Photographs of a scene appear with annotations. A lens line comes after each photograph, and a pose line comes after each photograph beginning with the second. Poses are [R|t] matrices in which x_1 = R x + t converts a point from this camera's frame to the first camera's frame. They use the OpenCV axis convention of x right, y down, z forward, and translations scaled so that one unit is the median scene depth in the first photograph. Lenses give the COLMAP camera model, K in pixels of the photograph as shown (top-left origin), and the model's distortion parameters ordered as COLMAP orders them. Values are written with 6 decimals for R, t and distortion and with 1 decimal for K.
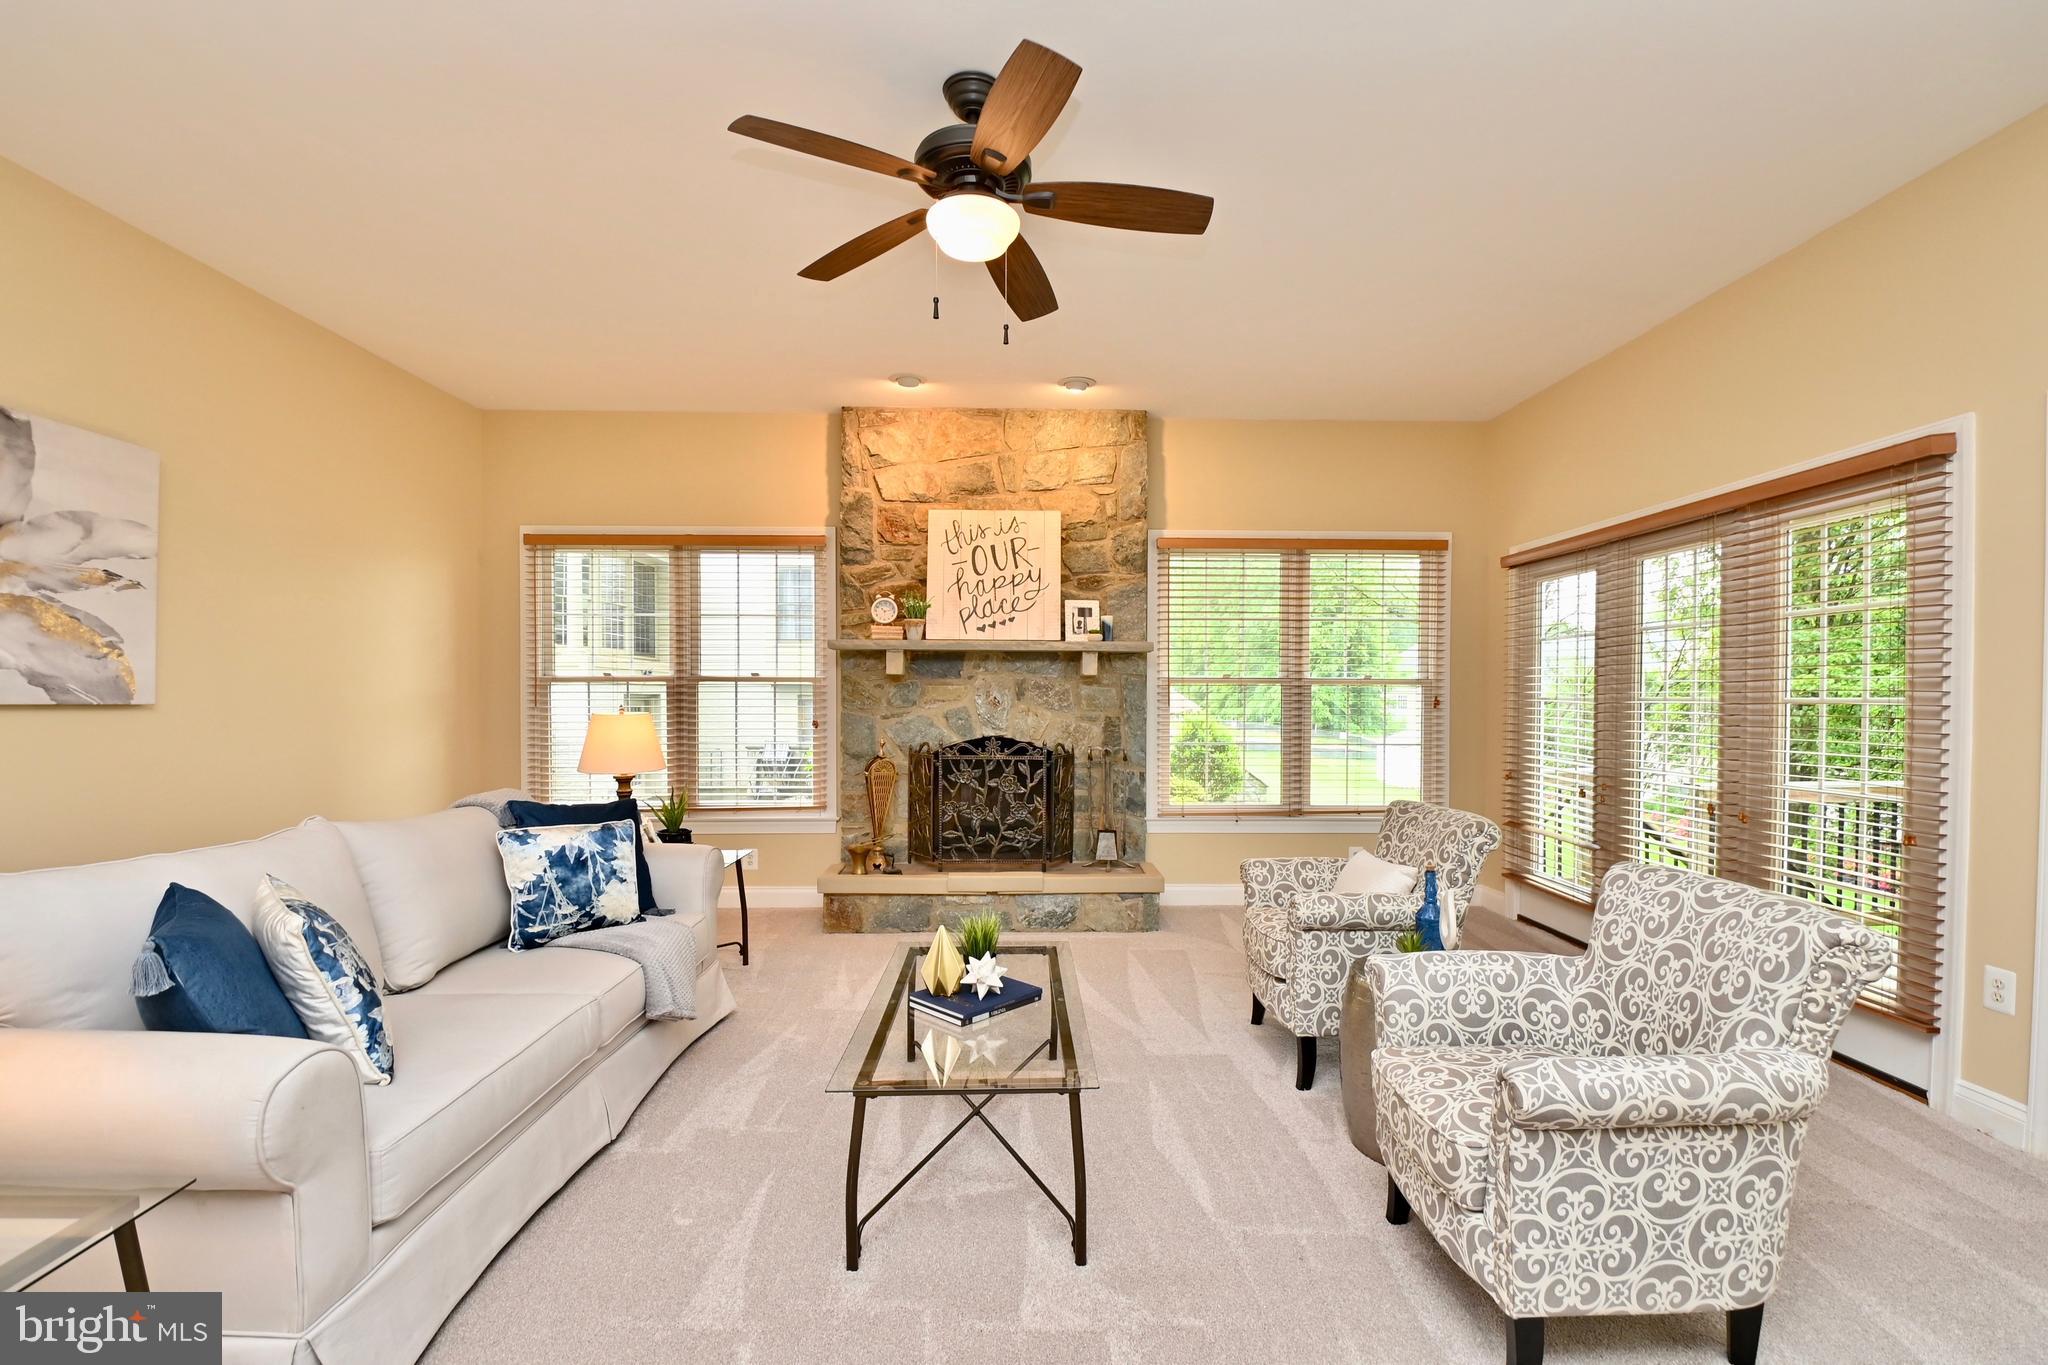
lens RADIAL K [[865.5, 0, 1031.3], [0, 865.5, 709.5], [0, 0, 1]] dist [0.002182, -0.010707]
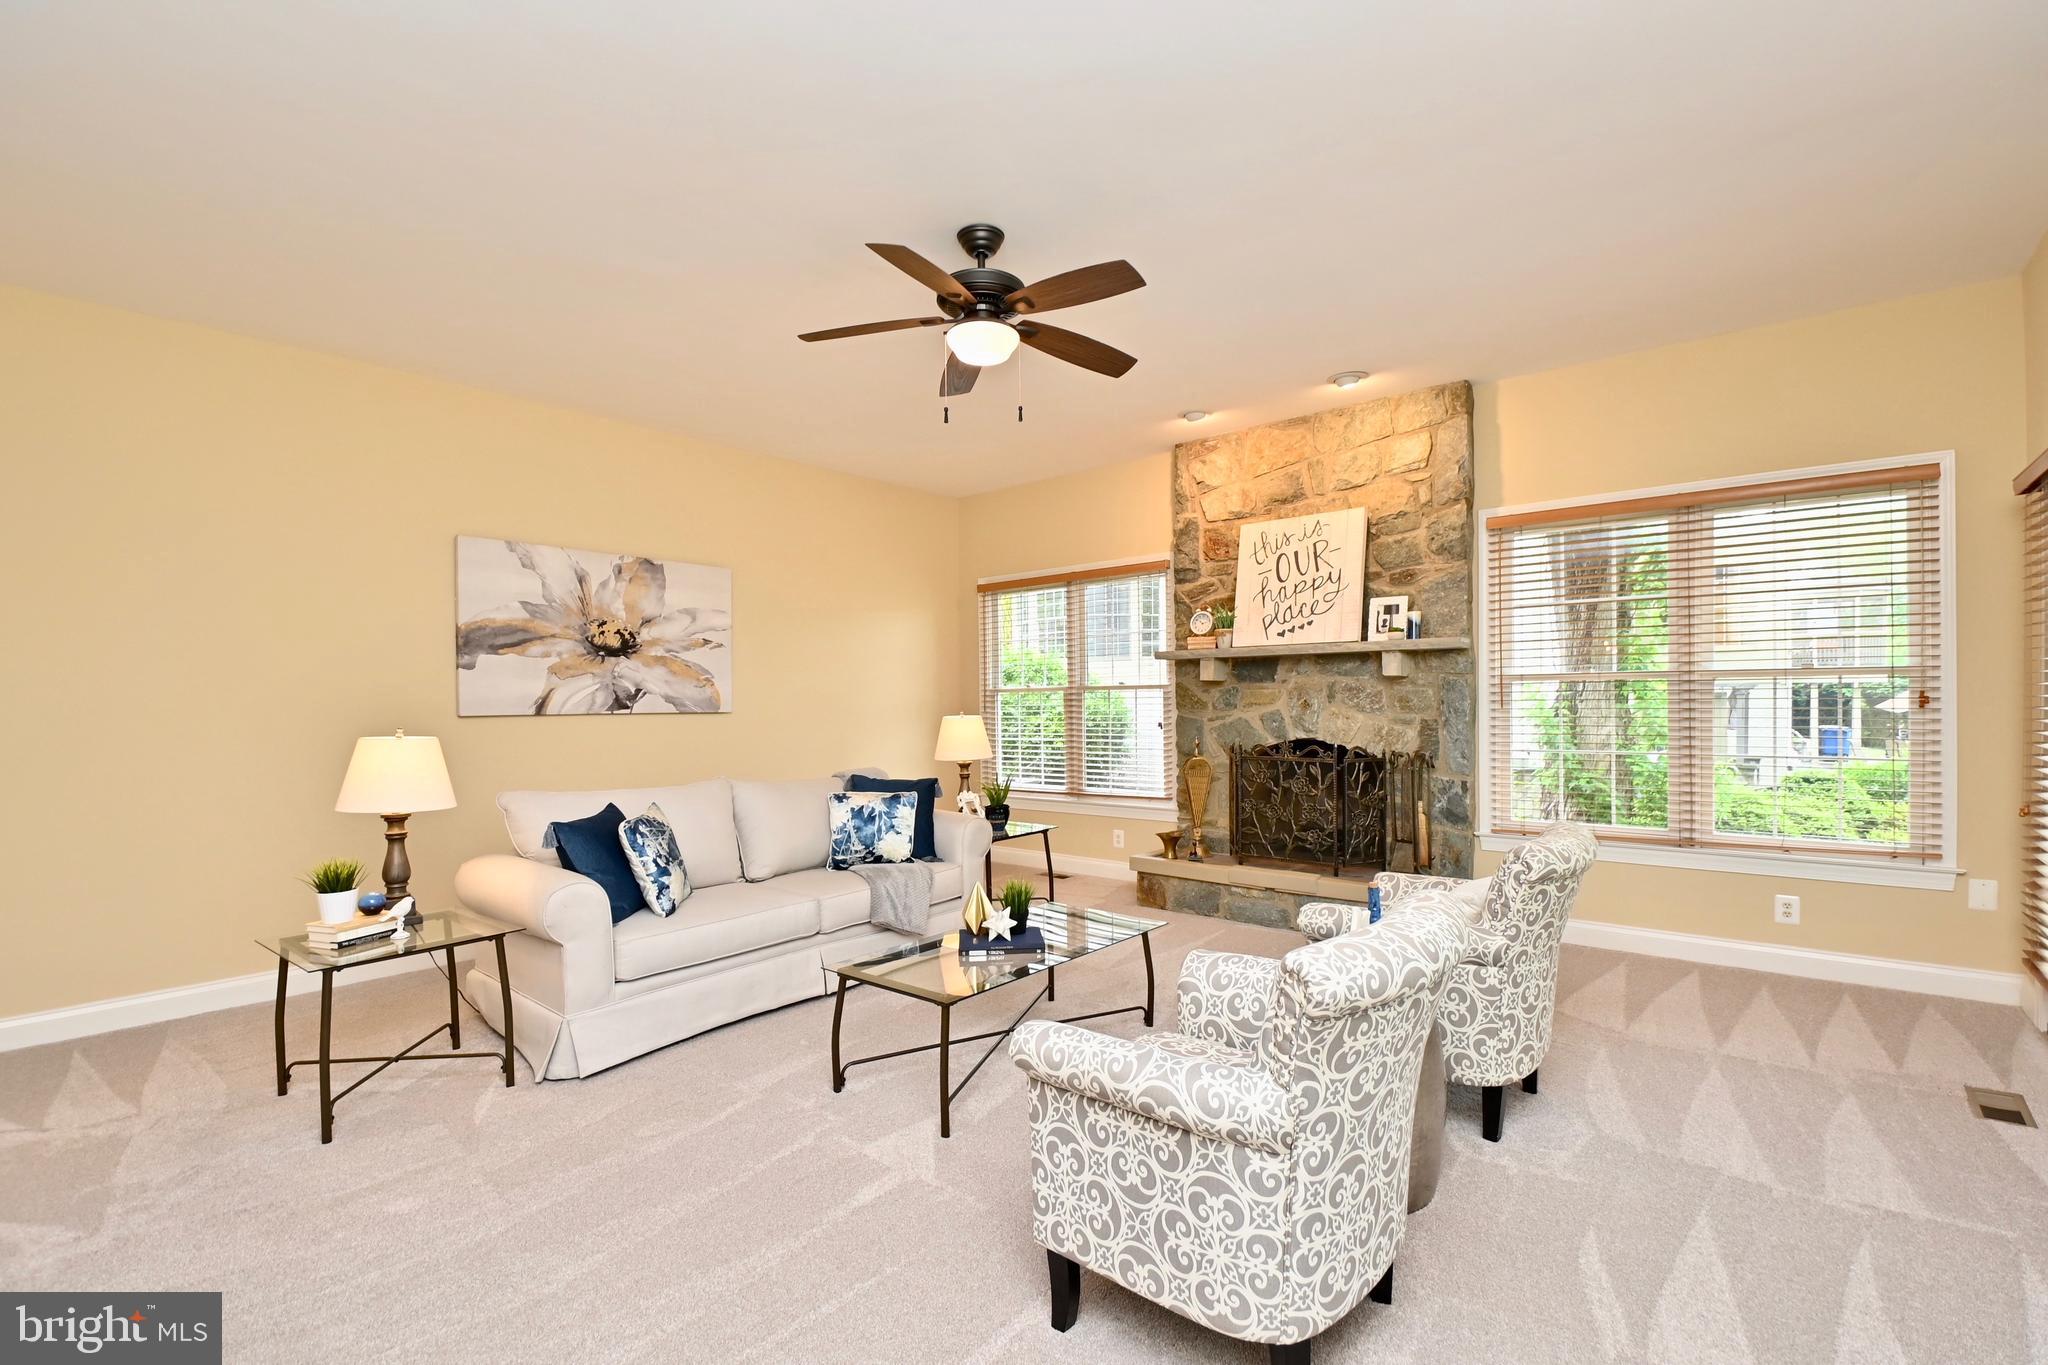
lens RADIAL K [[837.3, 0, 1022.9], [0, 837.3, 709.3], [0, 0, 1]] dist [0.015458, -0.000066]
pose [[0.771014, -0.006398, -0.636786, 0.337644], [0.005164, 0.999979, -0.003794, -0.001358], [0.636797, -0.000364, 0.771031, 0.031468]]
